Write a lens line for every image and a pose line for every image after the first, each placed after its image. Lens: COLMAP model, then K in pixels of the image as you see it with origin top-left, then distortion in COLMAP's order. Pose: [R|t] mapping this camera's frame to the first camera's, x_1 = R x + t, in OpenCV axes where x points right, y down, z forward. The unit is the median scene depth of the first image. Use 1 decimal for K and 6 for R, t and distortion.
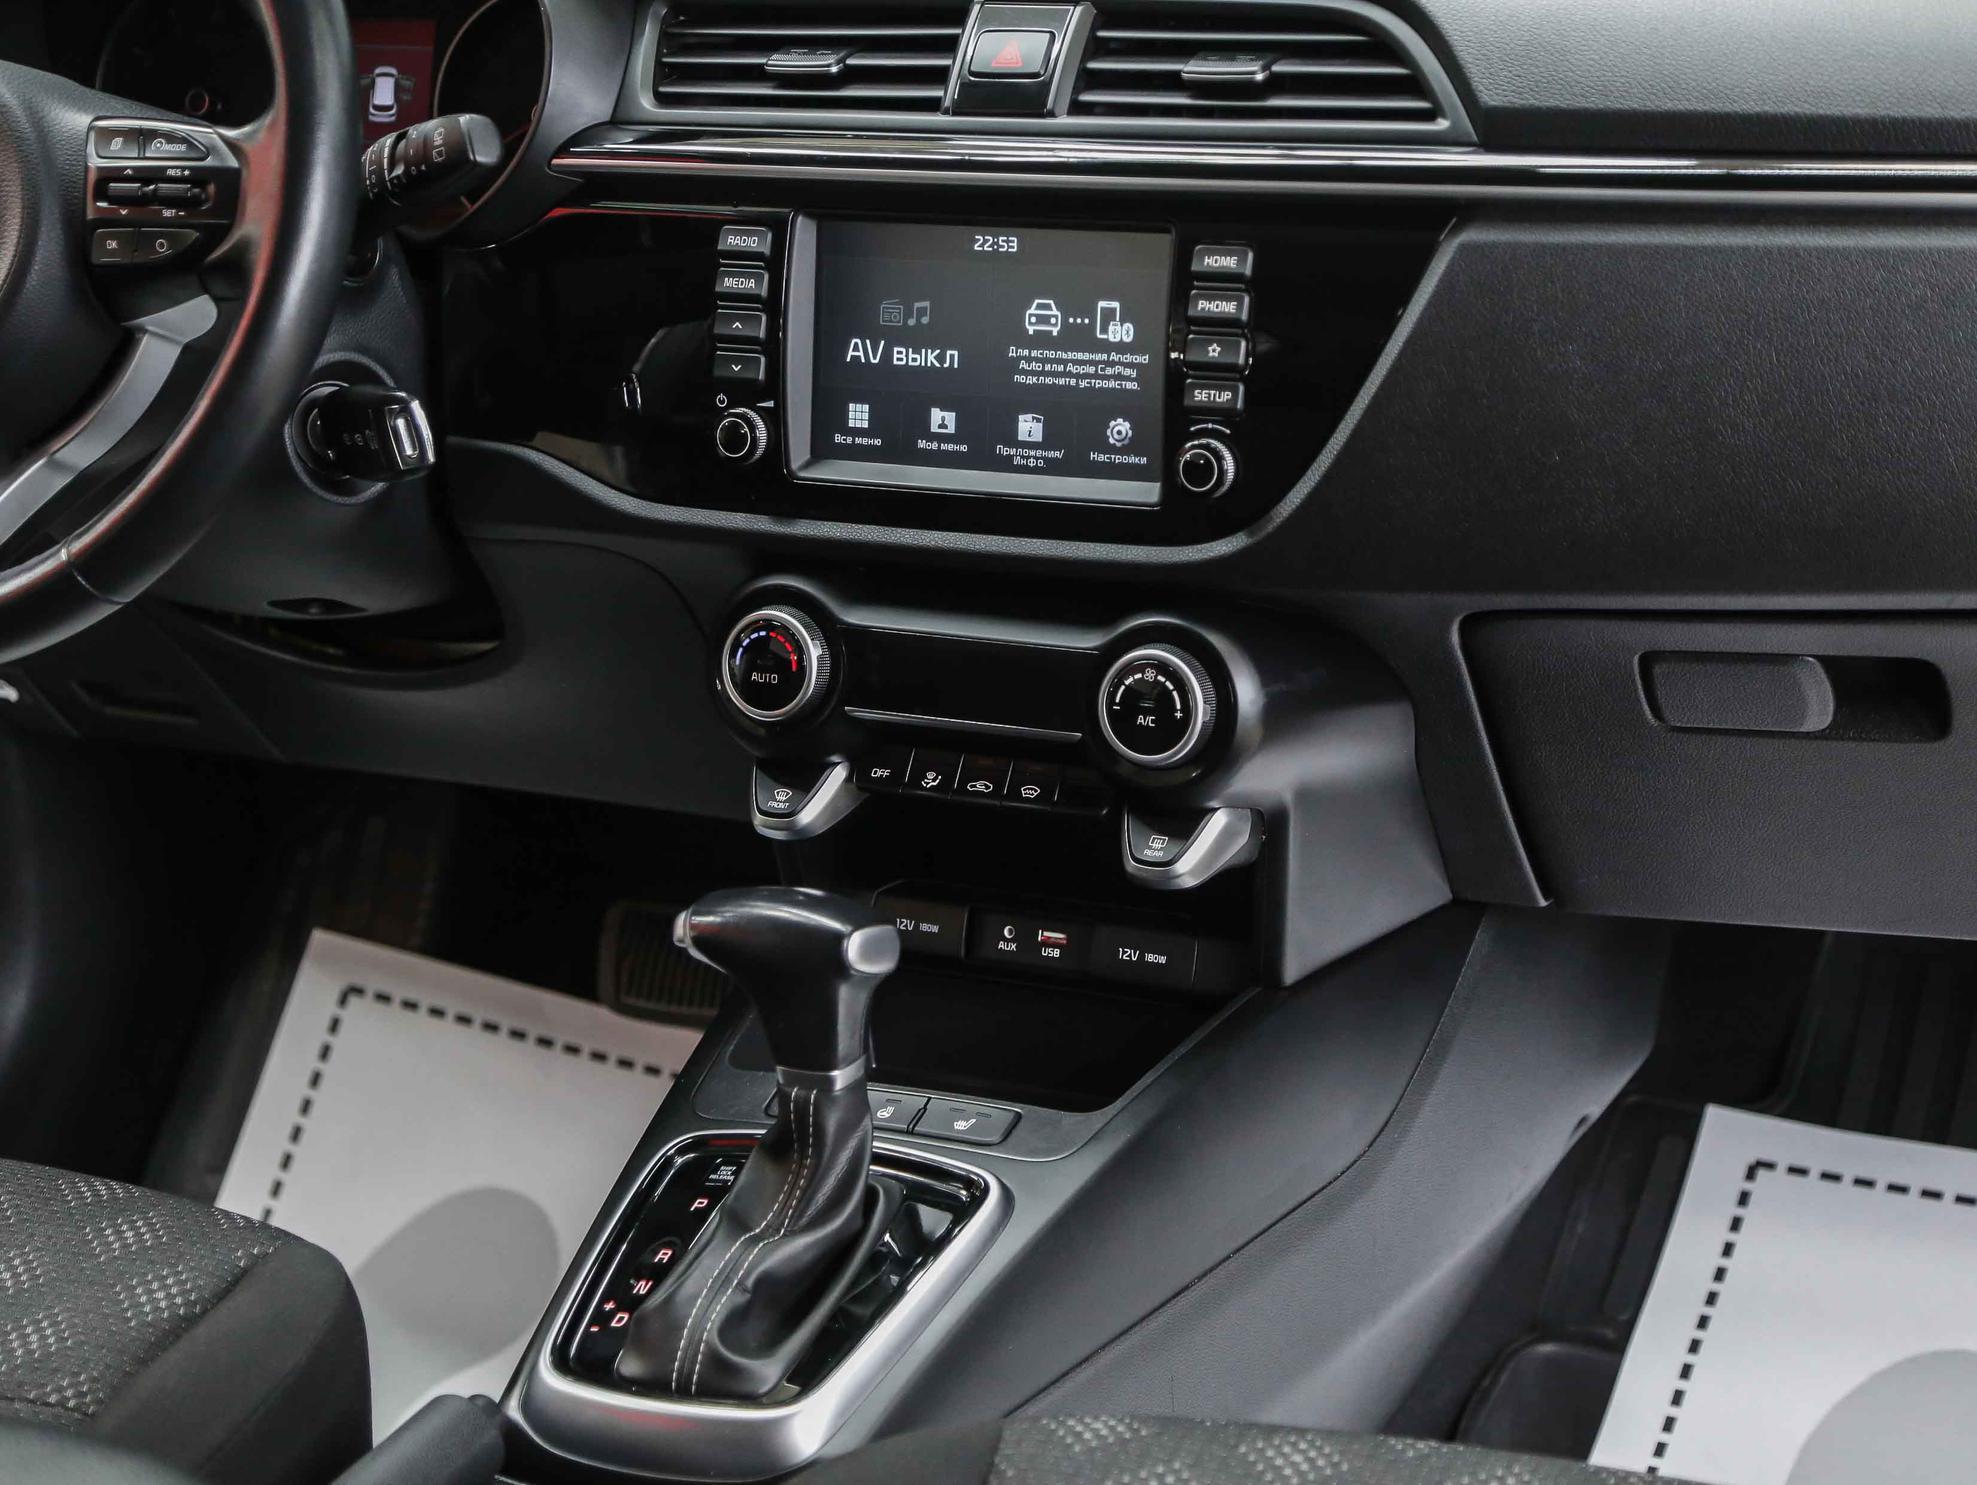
lens RADIAL K [[3909.9, 0, 978.8], [0, 3909.9, 744.3], [0, 0, 1]] dist [0.210898, 0.000000]
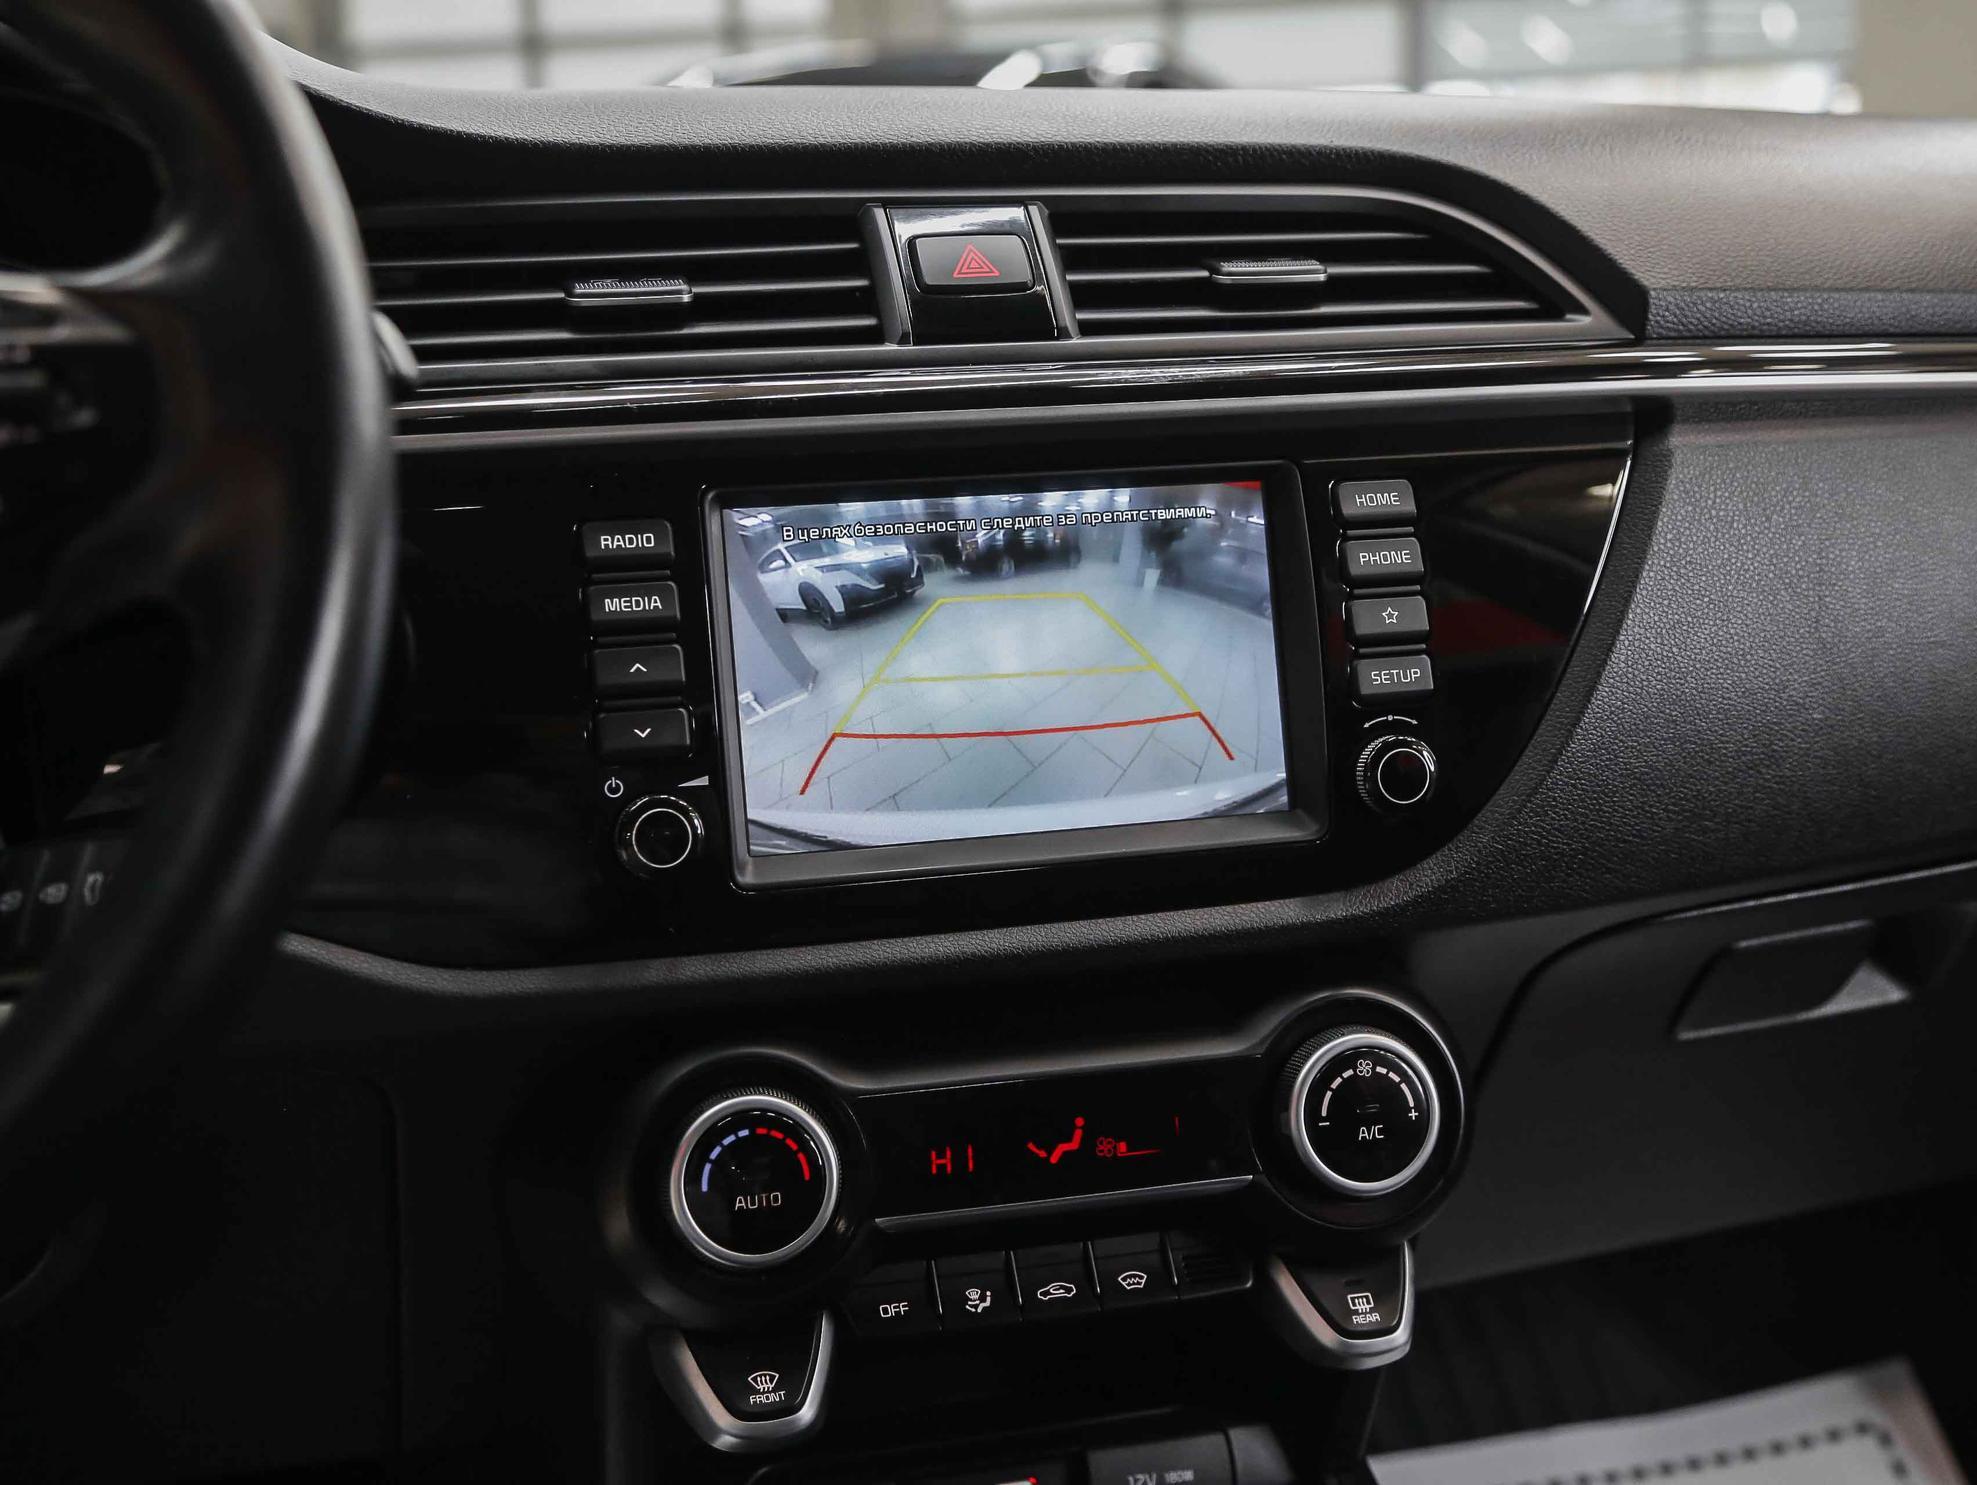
lens RADIAL K [[2484.4, 0, 986.6], [0, 2484.4, 739.6], [0, 0, 1]] dist [-0.025643, 0.000000]
pose [[0.740506, -0.081786, 0.667055, -0.302952], [0.199563, 0.974557, -0.102049, -0.043287], [-0.641737, 0.208687, 0.737986, 0.684851]]
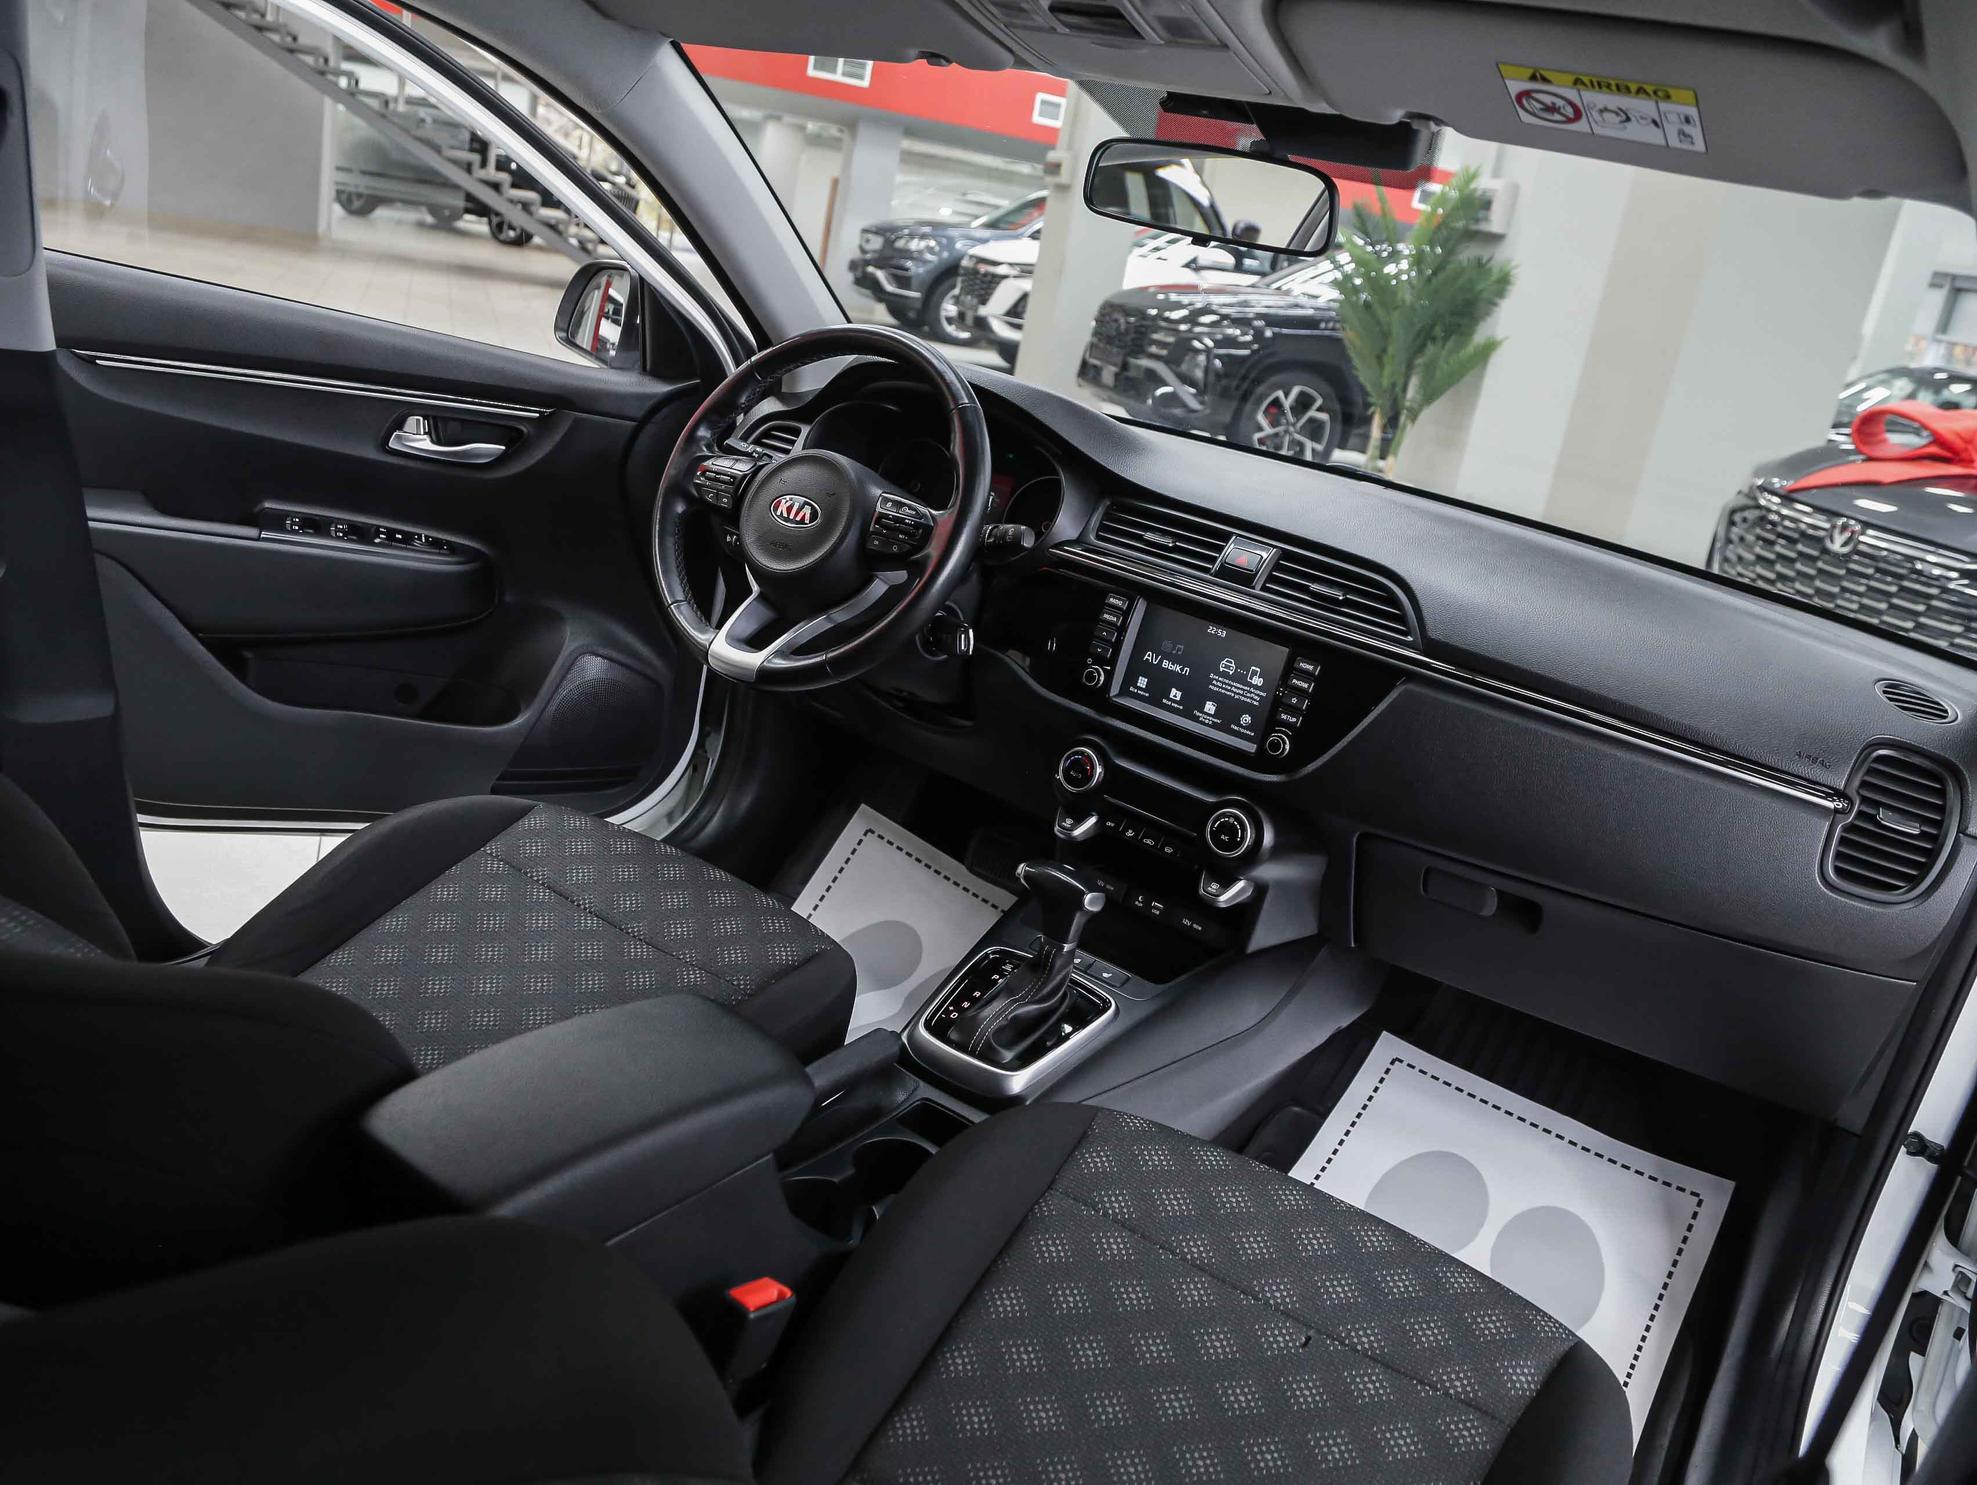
lens RADIAL K [[1507.0, 0, 987.7], [0, 1507.0, 742.1], [0, 0, 1]] dist [-0.117719, 0.013890]
pose [[0.959857, 0.271662, -0.069818, -0.049044], [-0.271575, 0.962355, 0.010919, -0.032923], [0.070156, 0.008480, 0.997500, 0.056610]]
